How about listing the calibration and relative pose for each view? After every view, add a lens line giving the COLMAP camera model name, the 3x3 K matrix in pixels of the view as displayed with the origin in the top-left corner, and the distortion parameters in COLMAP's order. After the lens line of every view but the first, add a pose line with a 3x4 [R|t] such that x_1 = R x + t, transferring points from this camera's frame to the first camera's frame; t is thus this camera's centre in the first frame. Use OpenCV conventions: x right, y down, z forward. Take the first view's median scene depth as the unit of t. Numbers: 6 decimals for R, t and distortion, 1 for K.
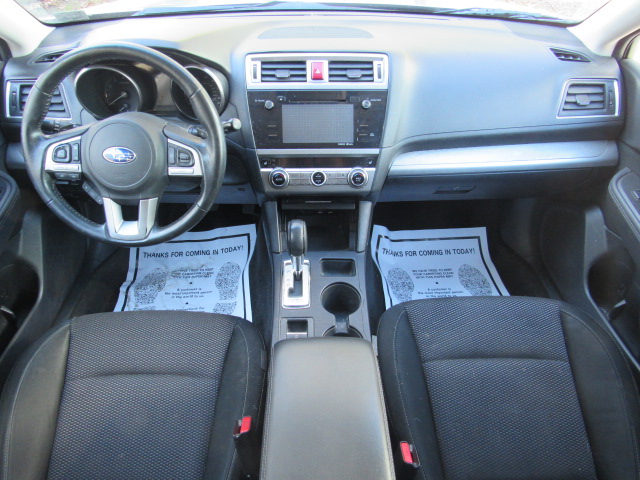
lens RADIAL K [[454.4, 0, 320.0], [0, 454.4, 240.0], [0, 0, 1]] dist [-0.020512, -0.004106]
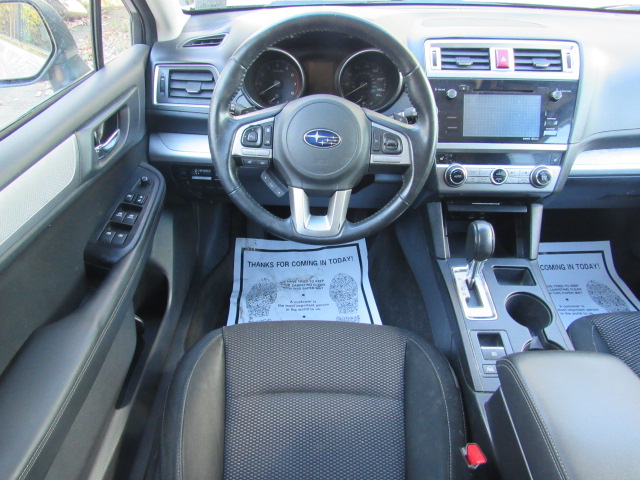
lens RADIAL K [[454.4, 0, 320.0], [0, 454.4, 240.0], [0, 0, 1]] dist [-0.020512, -0.004106]
pose [[0.999782, 0.016127, -0.013258, -0.353109], [-0.016798, 0.998500, -0.052118, 0.045284], [0.012397, 0.052329, 0.998553, 0.103880]]
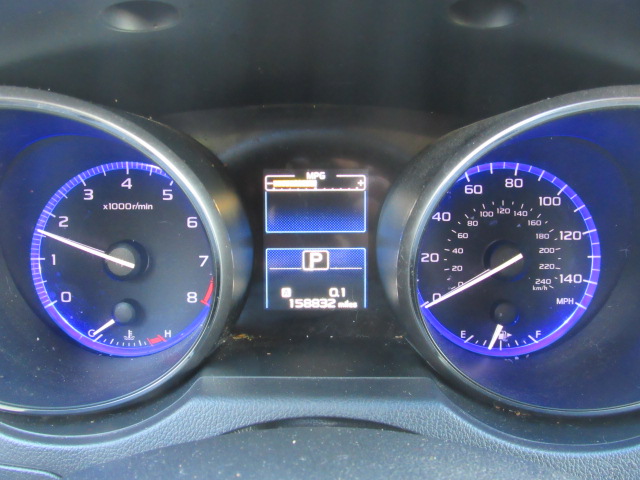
lens RADIAL K [[636.8, 0, 320.0], [0, 636.8, 240.0], [0, 0, 1]] dist [-0.101343, -0.001438]
pose [[0.999764, 0.002727, -0.021538, -0.360848], [-0.009088, 0.953545, -0.301113, -0.261738], [0.019717, 0.301237, 0.953345, 0.774221]]
